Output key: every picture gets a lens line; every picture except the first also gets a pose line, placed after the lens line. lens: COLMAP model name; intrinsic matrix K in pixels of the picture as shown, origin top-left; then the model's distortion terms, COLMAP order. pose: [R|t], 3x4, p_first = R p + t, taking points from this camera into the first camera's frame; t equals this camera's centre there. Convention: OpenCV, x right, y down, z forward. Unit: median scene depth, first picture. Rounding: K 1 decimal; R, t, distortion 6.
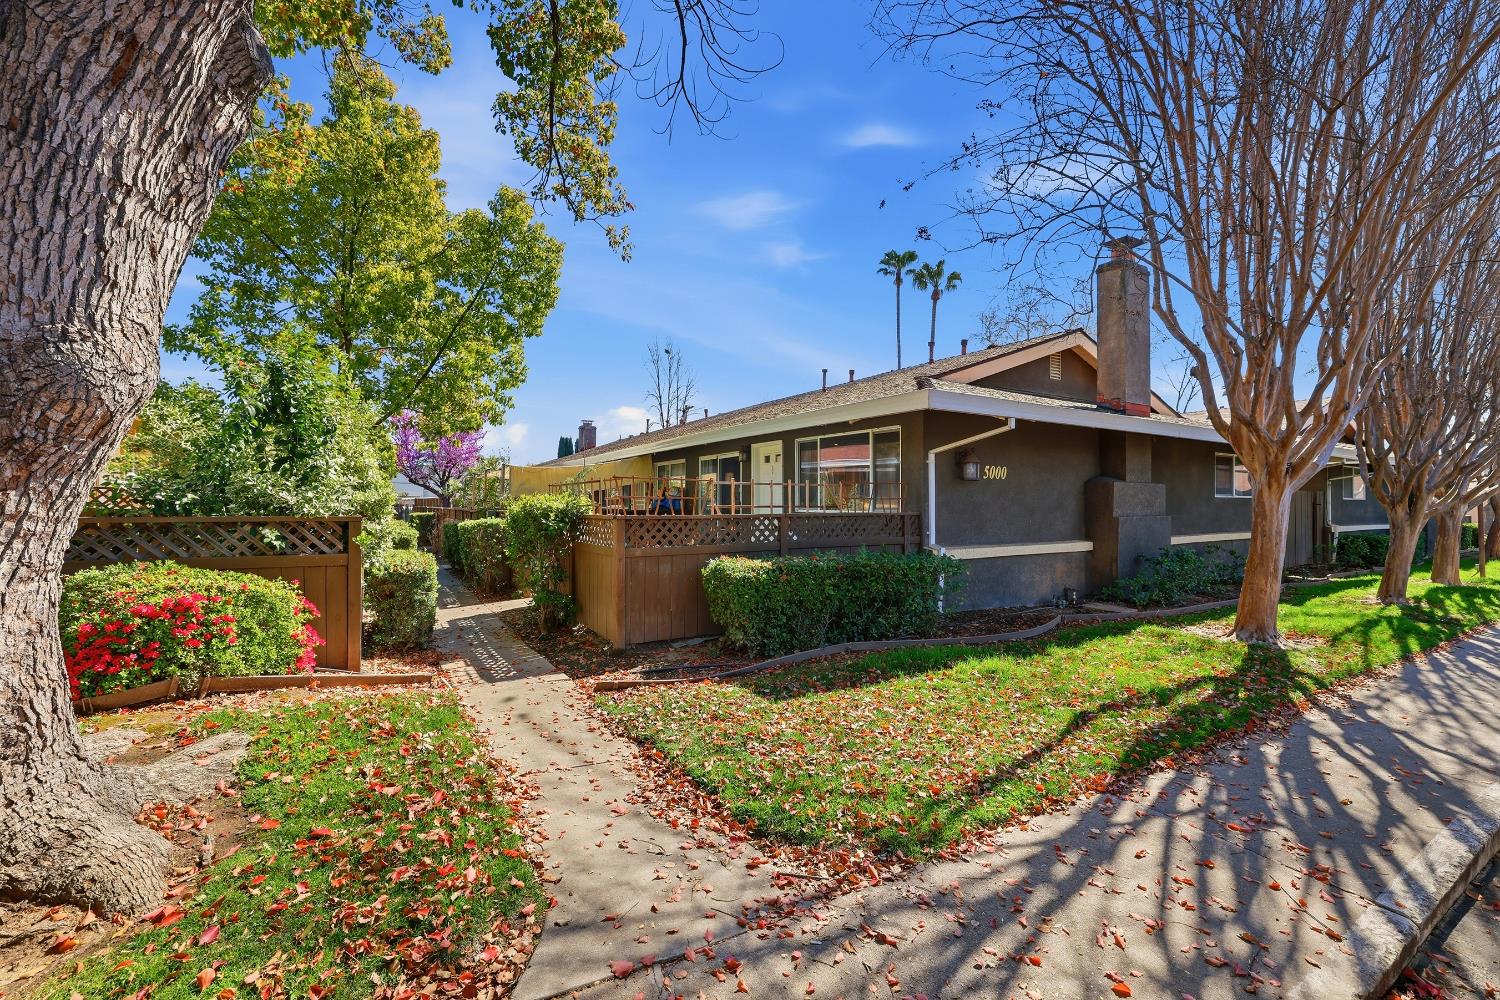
lens RADIAL K [[663.0, 0, 751.0], [0, 663.0, 502.4], [0, 0, 1]] dist [-0.026130, 0.001127]
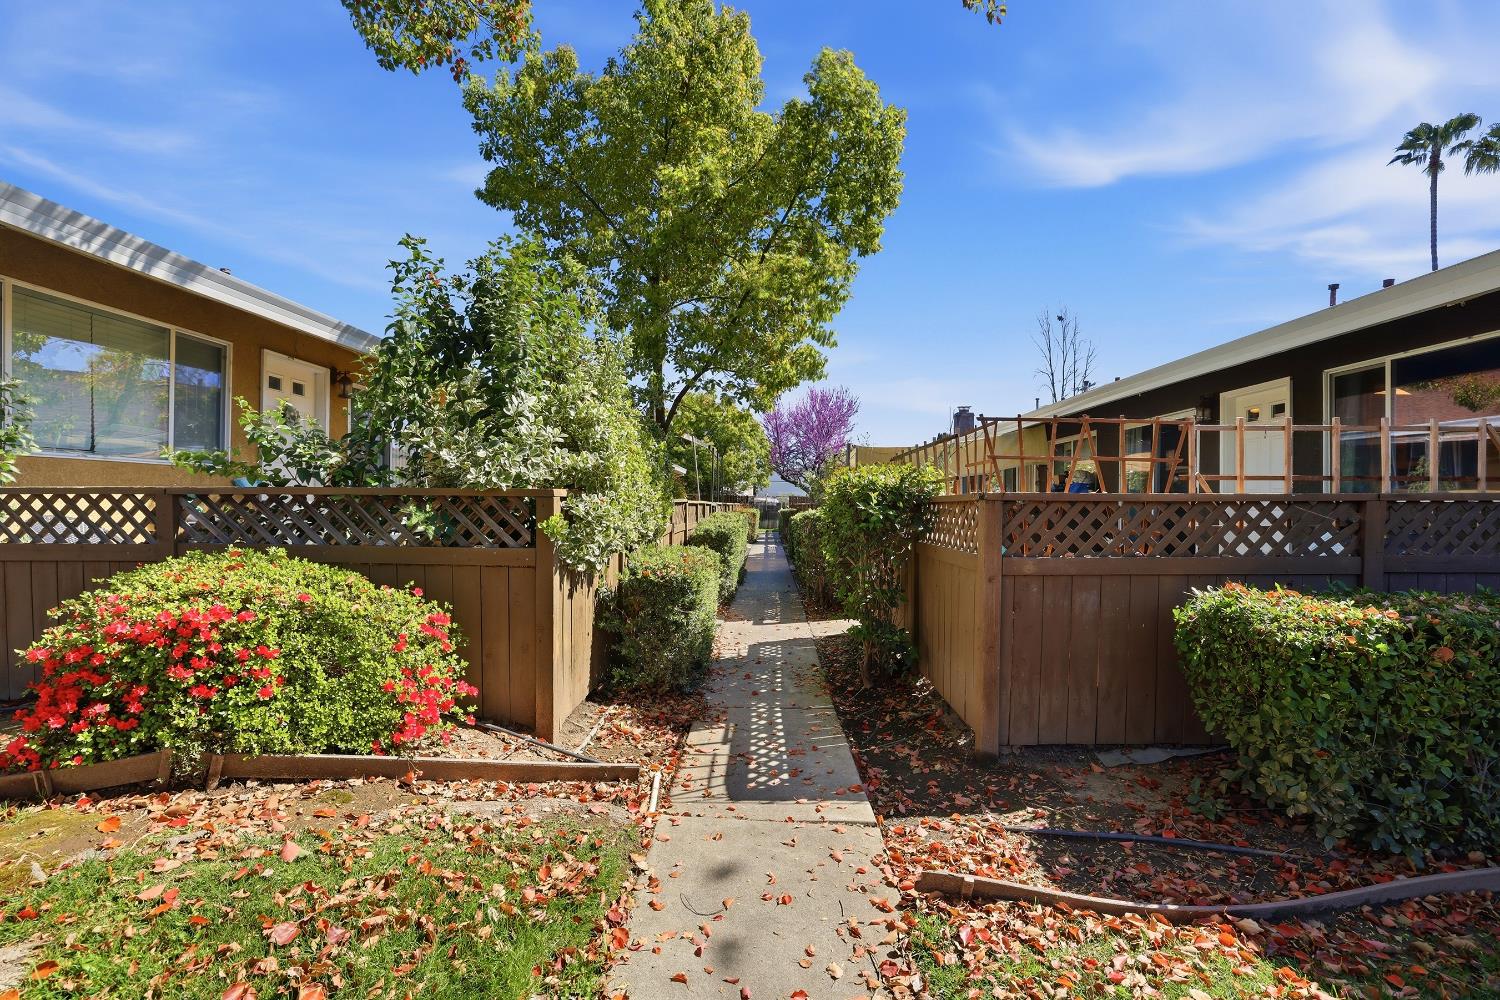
lens RADIAL K [[663.0, 0, 751.1], [0, 663.0, 507.2], [0, 0, 1]] dist [-0.026130, 0.001127]
pose [[0.847188, 0.003913, -0.531279, -0.086368], [-0.002757, 0.999992, 0.002967, 0.031138], [0.531286, -0.001049, 0.847192, 0.487732]]
